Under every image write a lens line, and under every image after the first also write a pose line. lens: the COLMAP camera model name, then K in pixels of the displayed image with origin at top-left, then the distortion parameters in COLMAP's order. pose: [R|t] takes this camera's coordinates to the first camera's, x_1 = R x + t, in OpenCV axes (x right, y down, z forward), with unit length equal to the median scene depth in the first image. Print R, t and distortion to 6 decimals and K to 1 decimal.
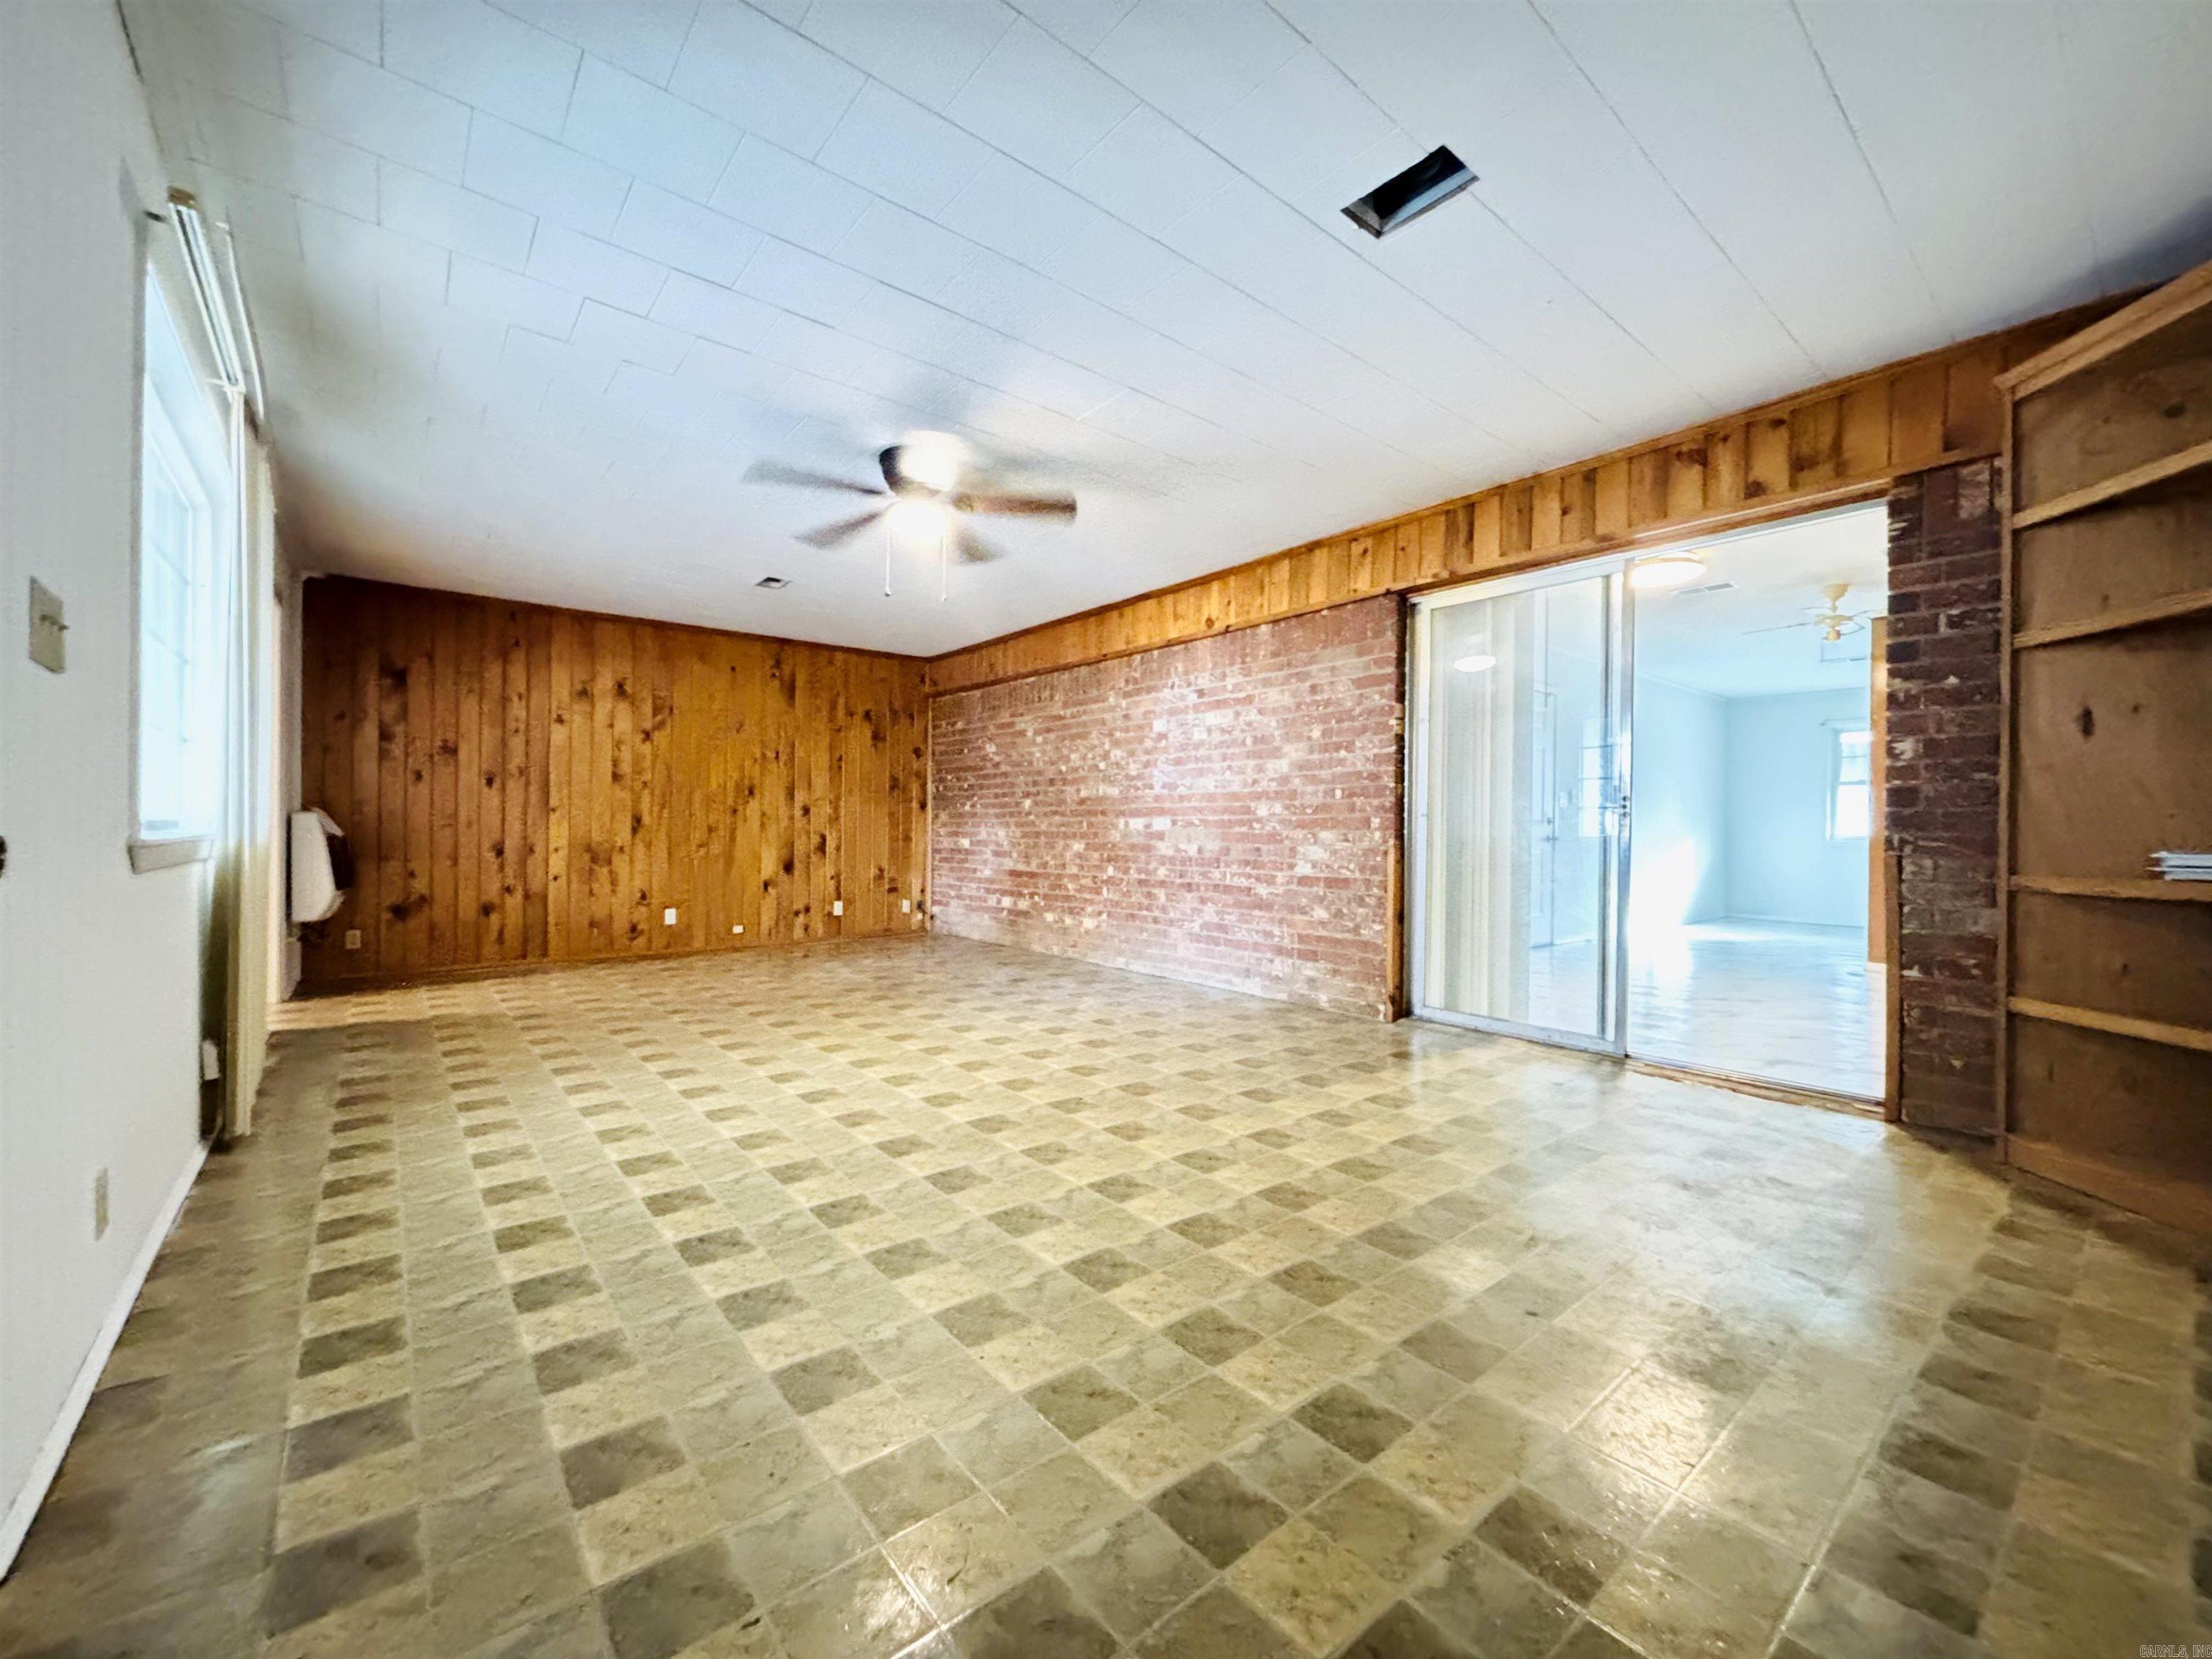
lens RADIAL K [[890.9, 0, 1108.7], [0, 890.9, 832.1], [0, 0, 1]] dist [-0.002234, 0.001265]
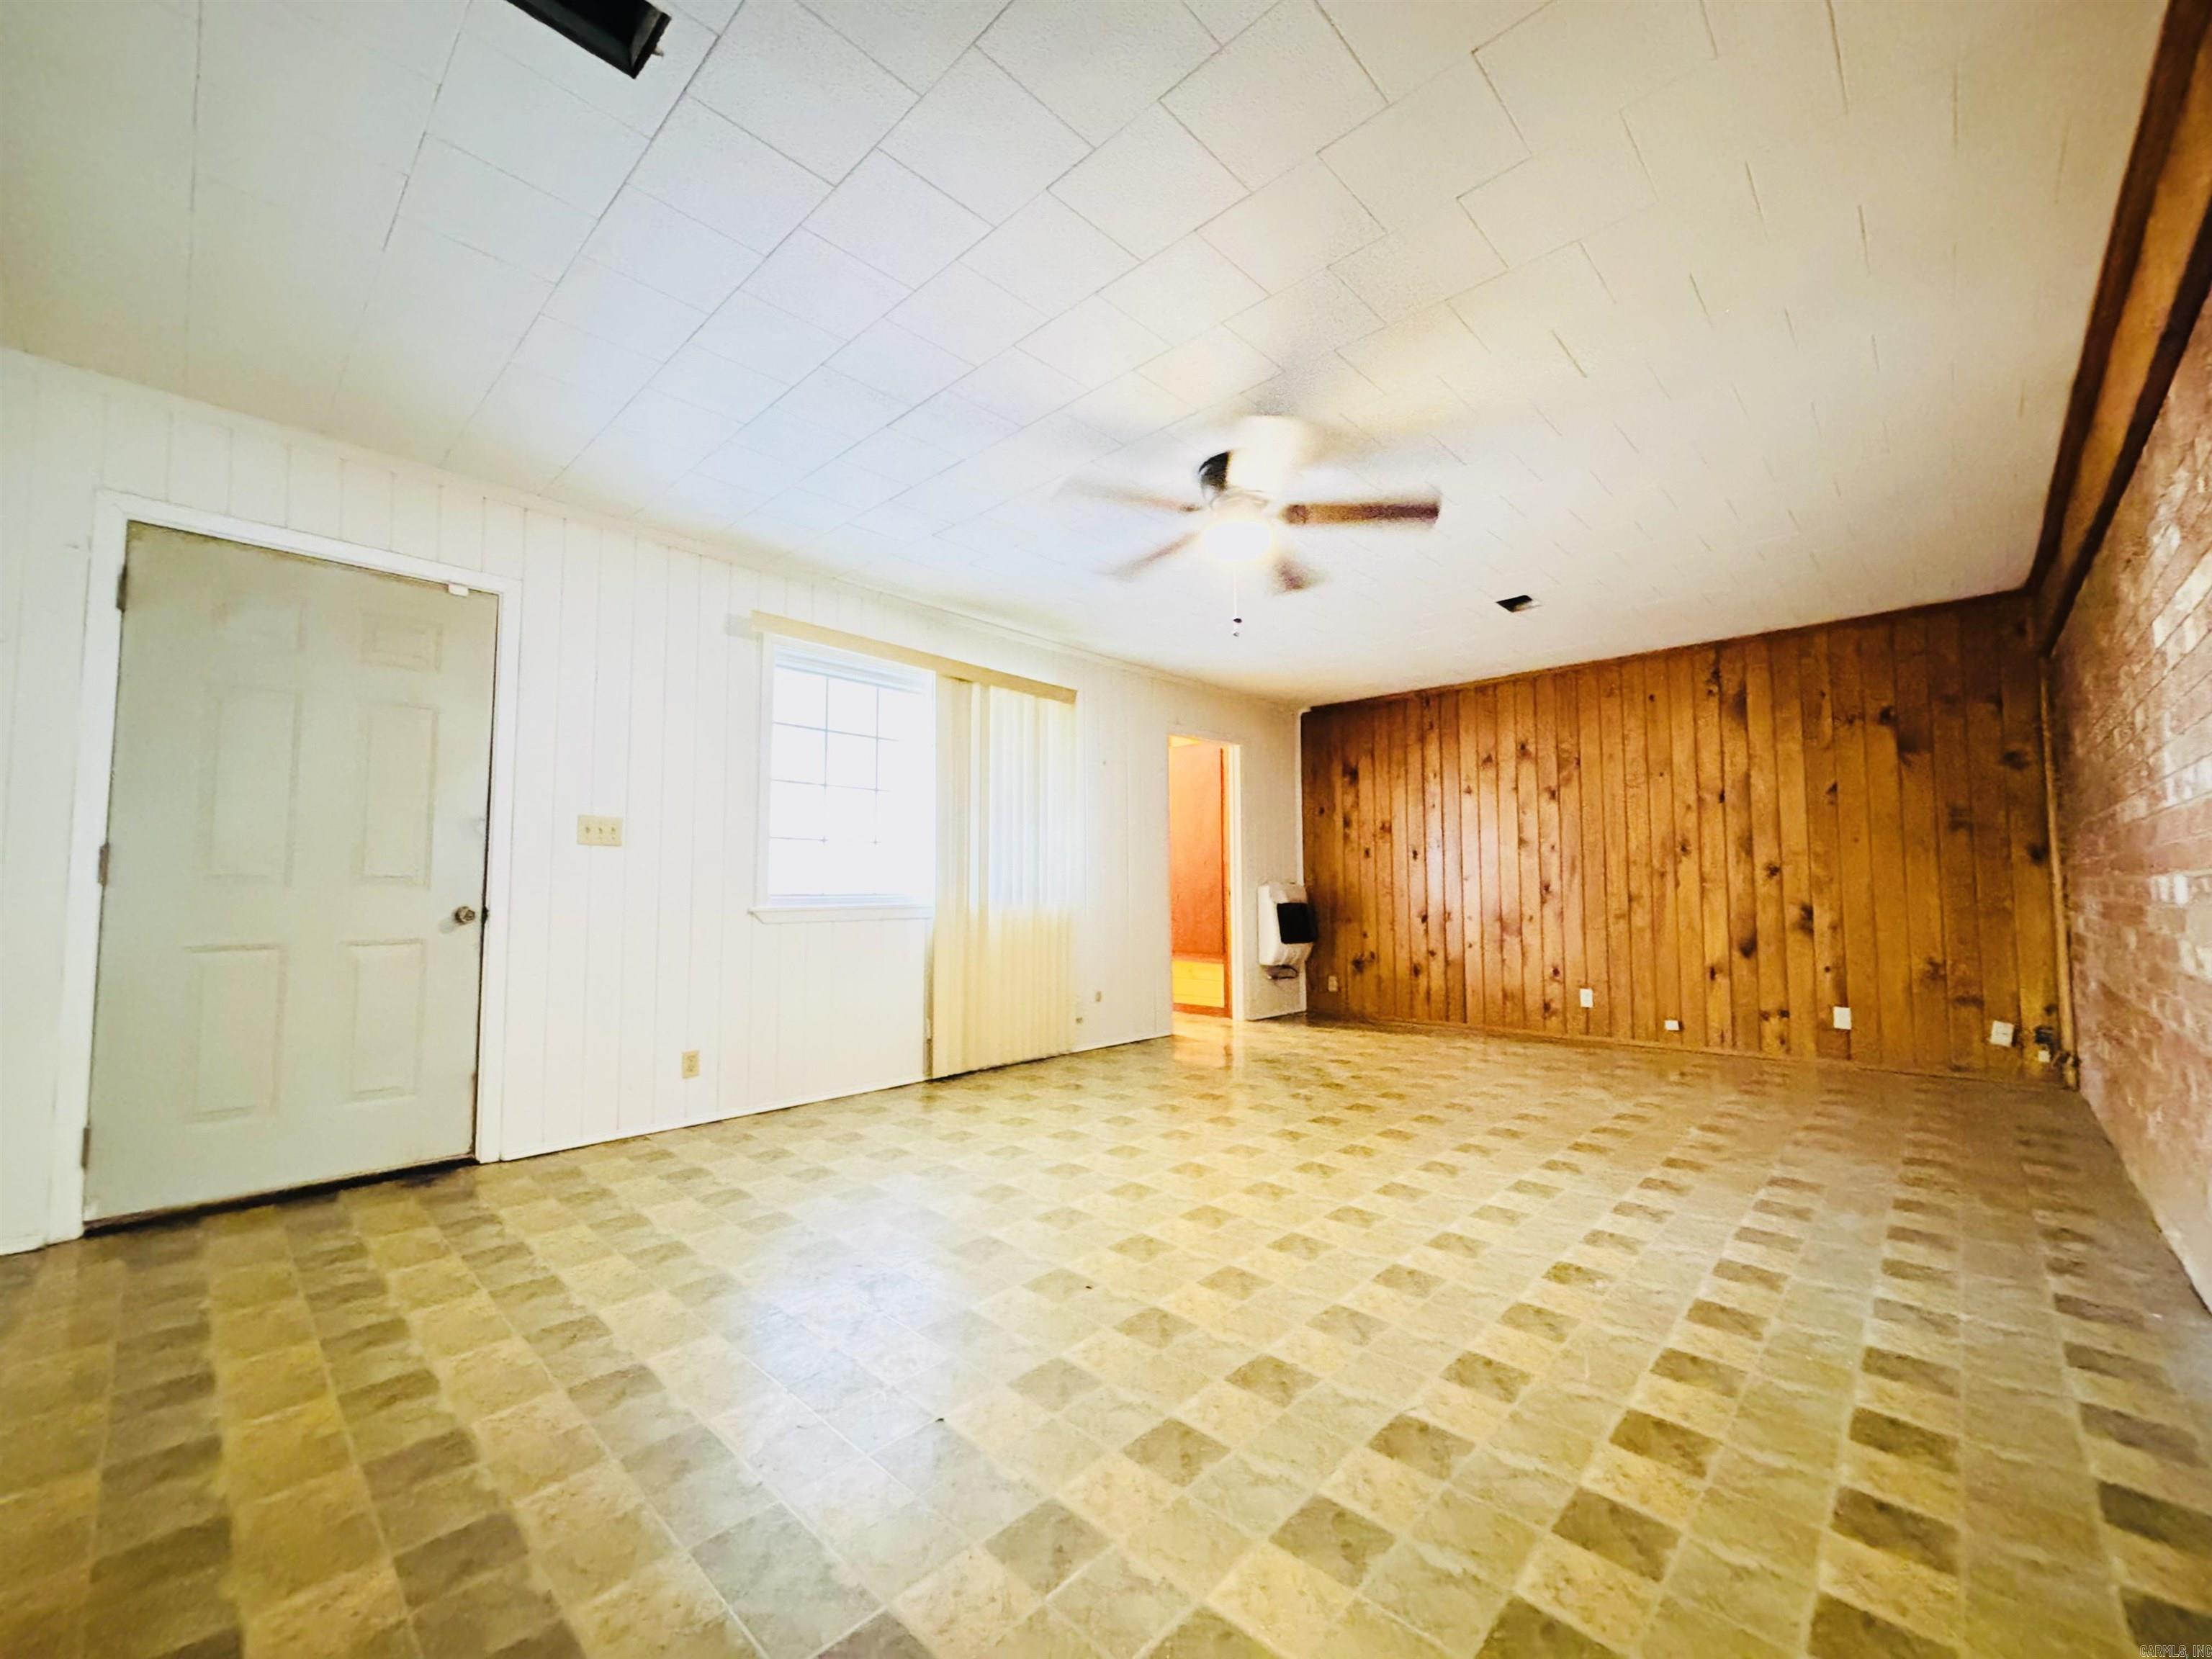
lens RADIAL K [[890.9, 0, 1114.5], [0, 890.9, 823.0], [0, 0, 1]] dist [-0.002234, 0.001265]
pose [[0.124272, -0.081703, -0.988879, 0.334064], [-0.000472, 0.996599, -0.082400, -0.003604], [0.992248, 0.010707, 0.123811, 0.447417]]
